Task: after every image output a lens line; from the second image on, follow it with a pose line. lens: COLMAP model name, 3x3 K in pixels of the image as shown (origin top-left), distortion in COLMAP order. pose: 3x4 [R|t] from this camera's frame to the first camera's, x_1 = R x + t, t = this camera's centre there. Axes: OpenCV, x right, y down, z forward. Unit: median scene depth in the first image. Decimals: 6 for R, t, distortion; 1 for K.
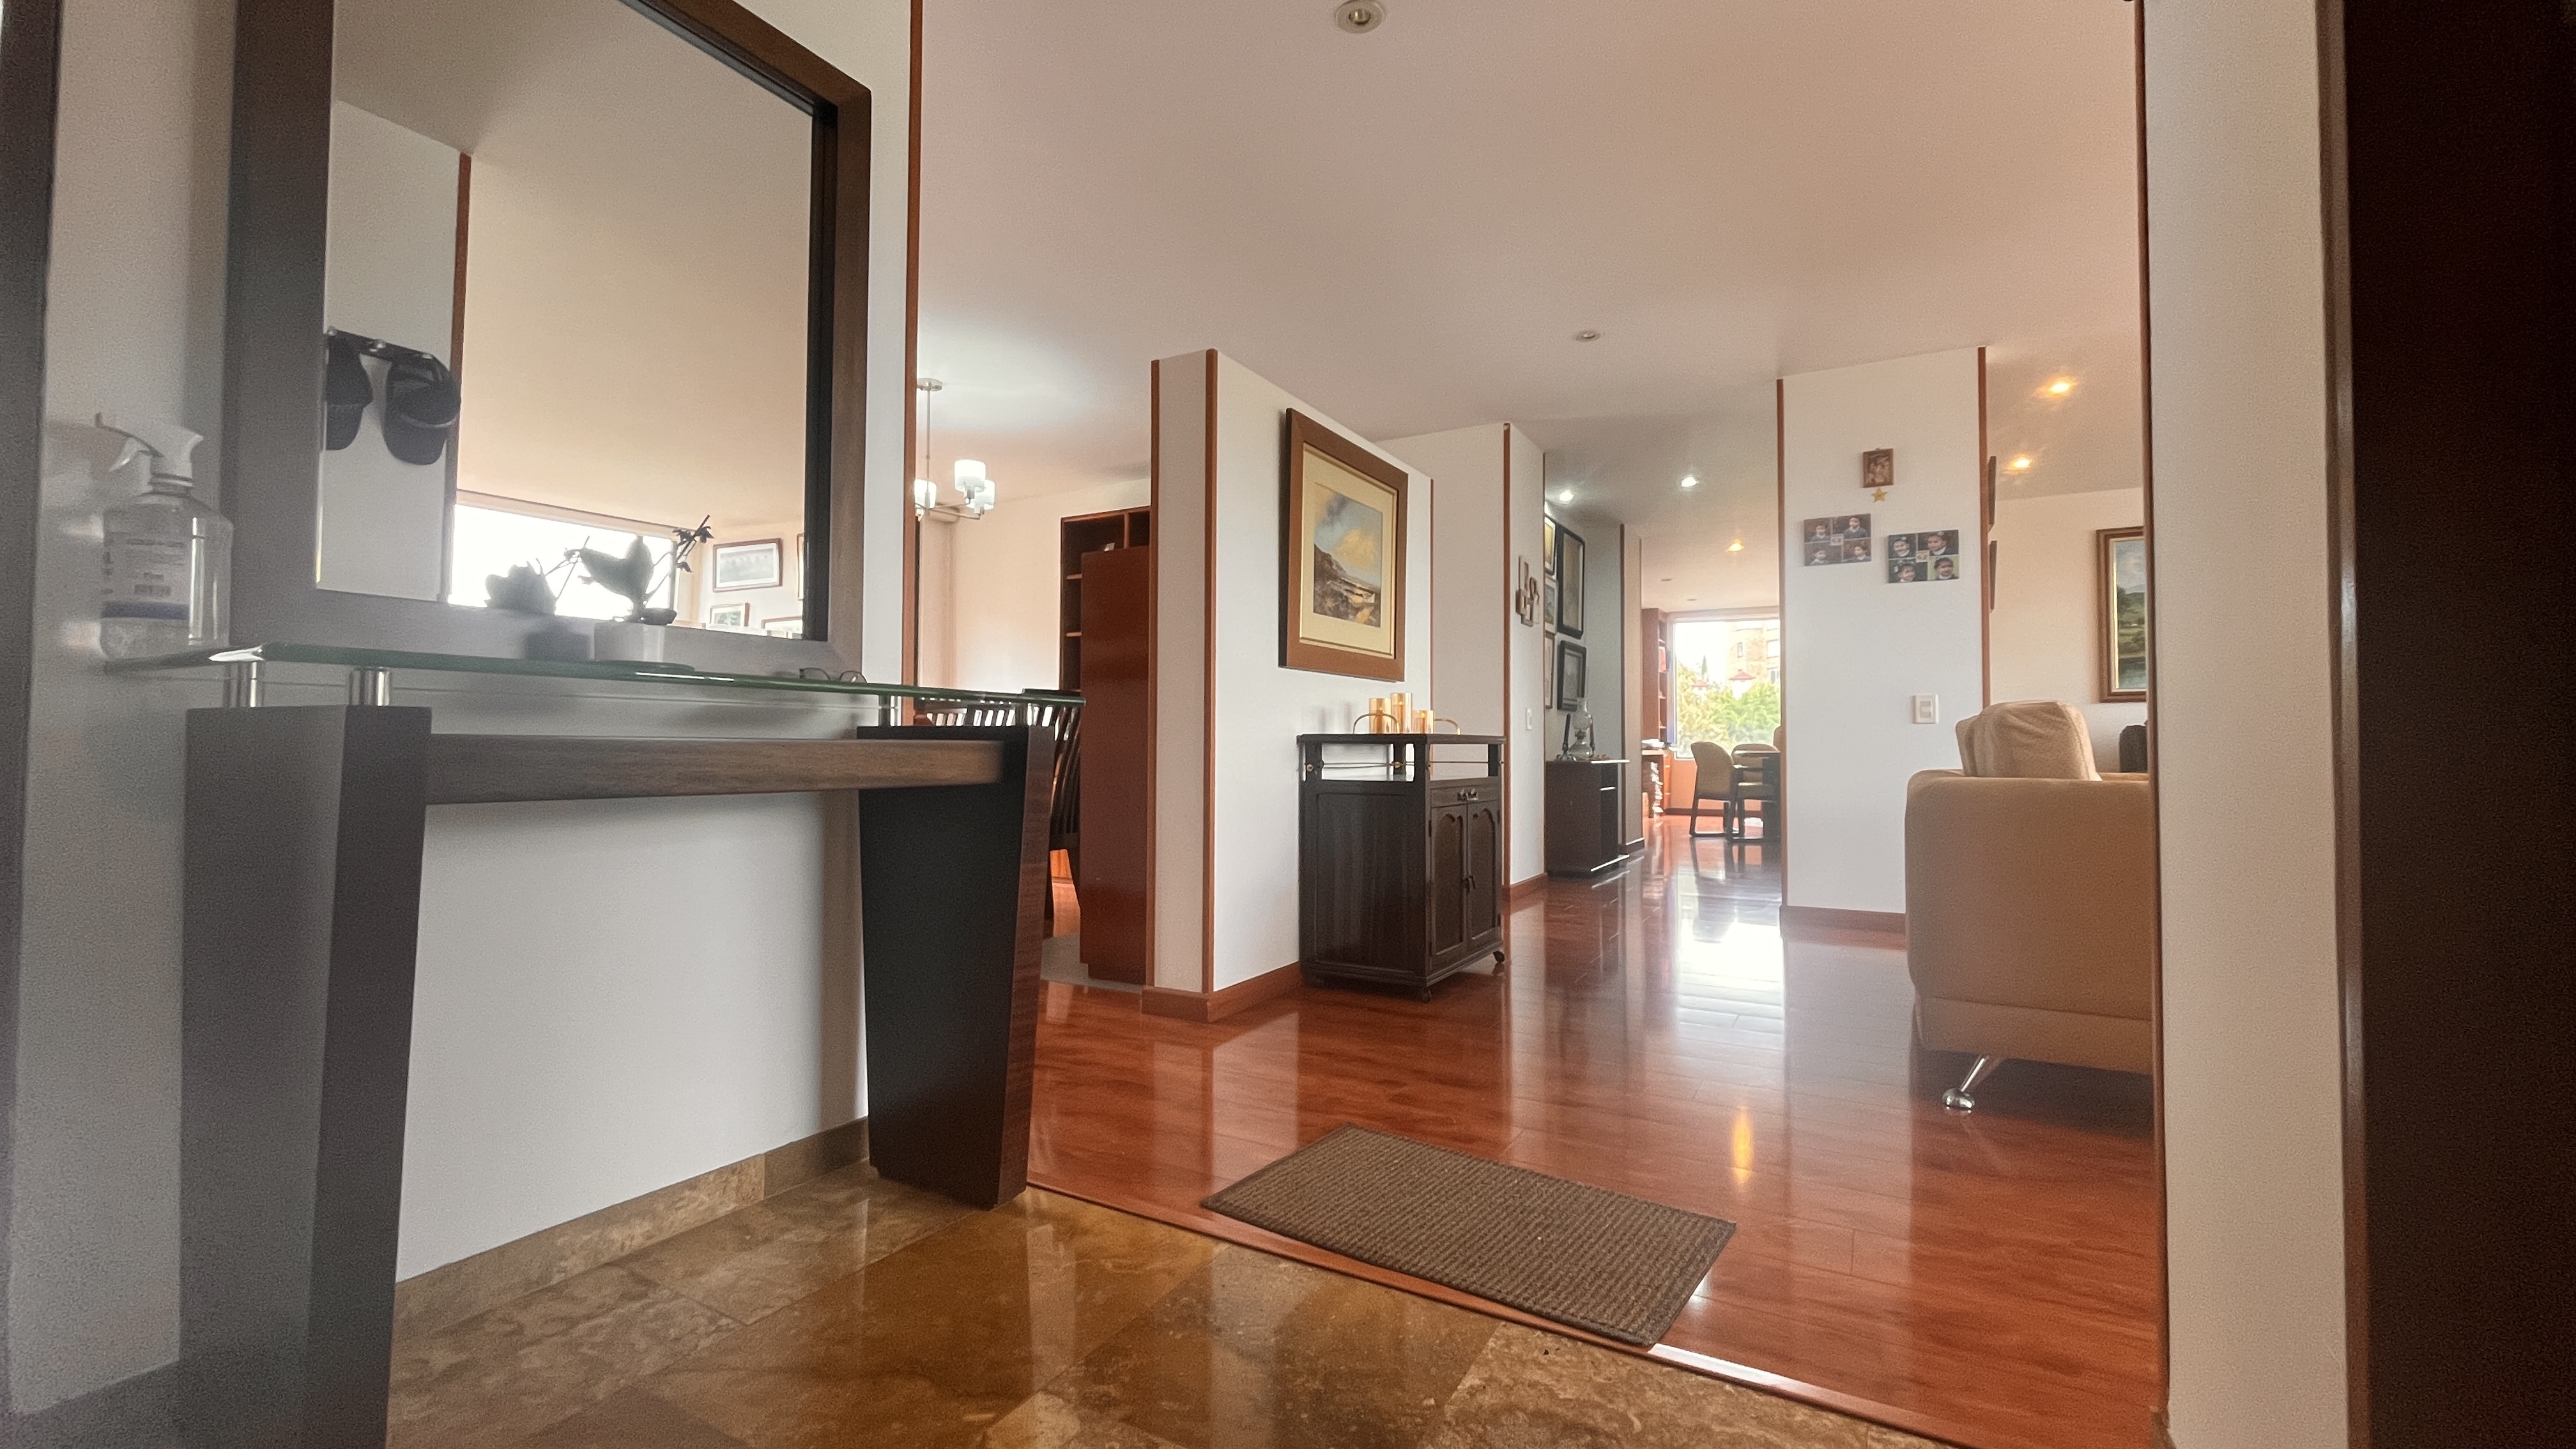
lens RADIAL K [[1037.1, 0, 1289.2], [0, 1037.1, 729.5], [0, 0, 1]] dist [-0.004074, -0.000891]
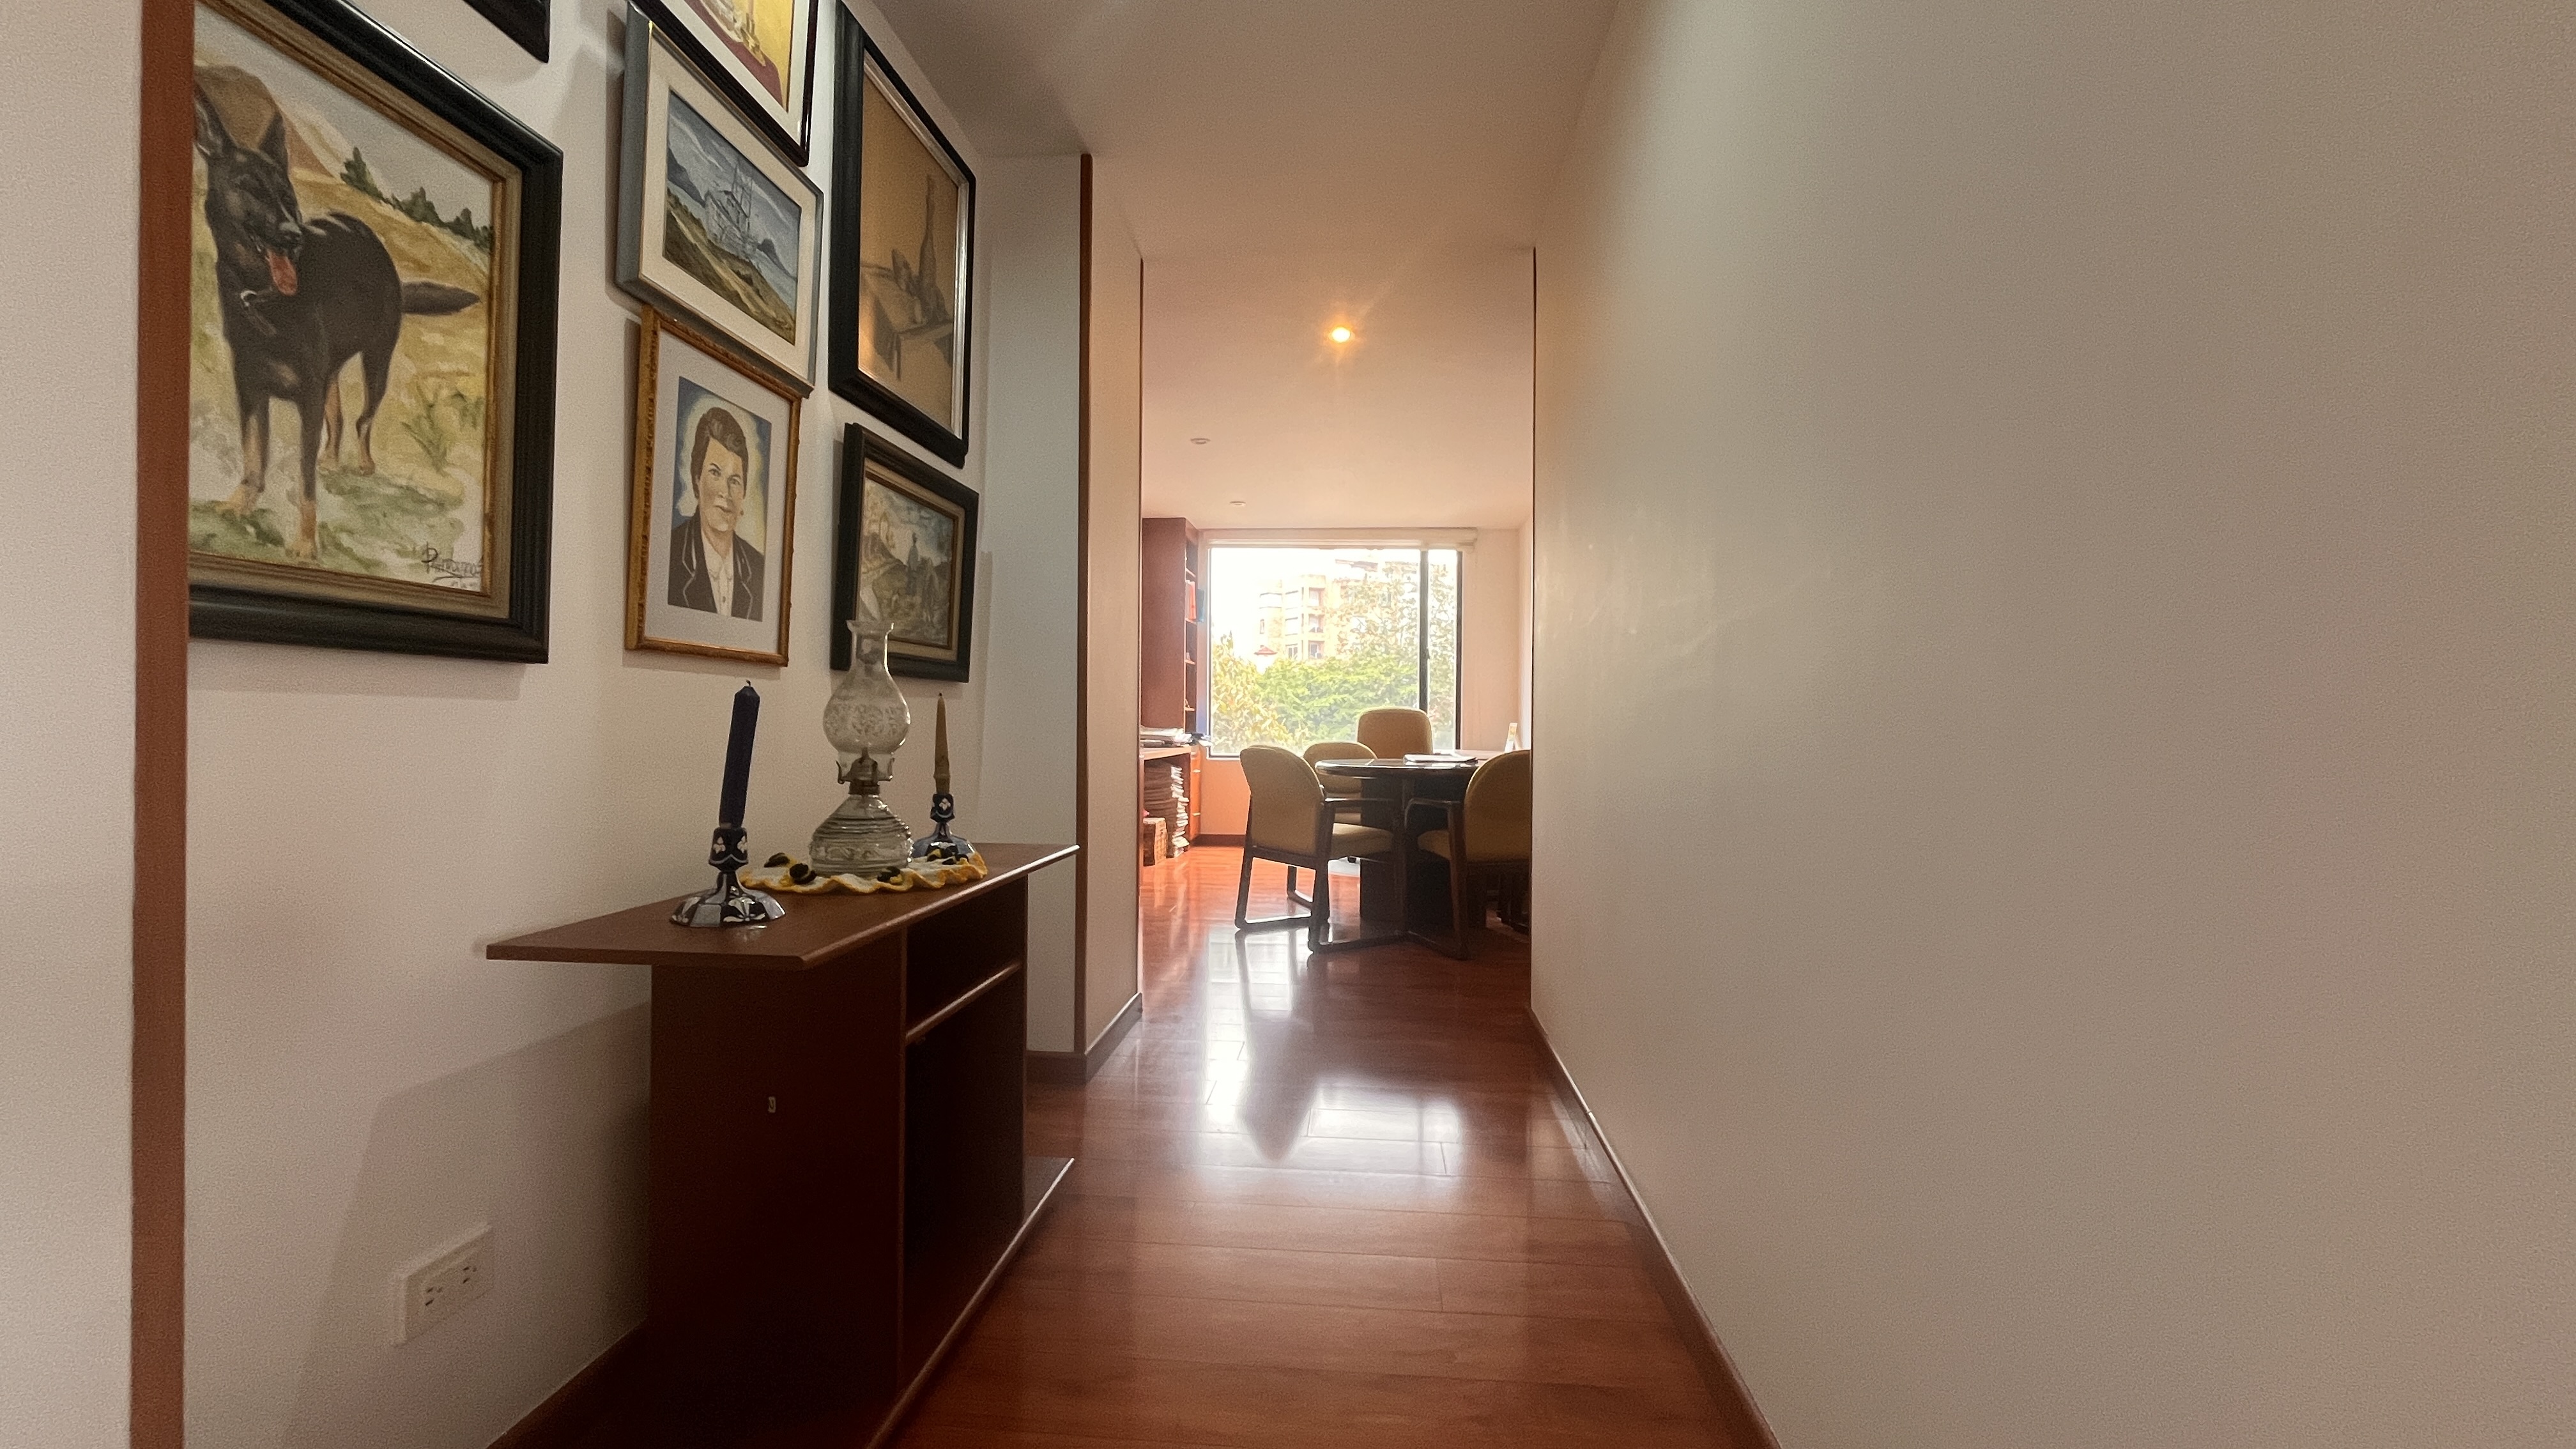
lens RADIAL K [[1037.1, 0, 1289.7], [0, 1037.1, 716.2], [0, 0, 1]] dist [-0.004074, -0.000891]
pose [[0.905019, 0.006839, 0.425316, 0.151411], [-0.013901, 0.999812, 0.013503, -0.007184], [-0.425144, -0.018133, 0.904944, 0.415575]]
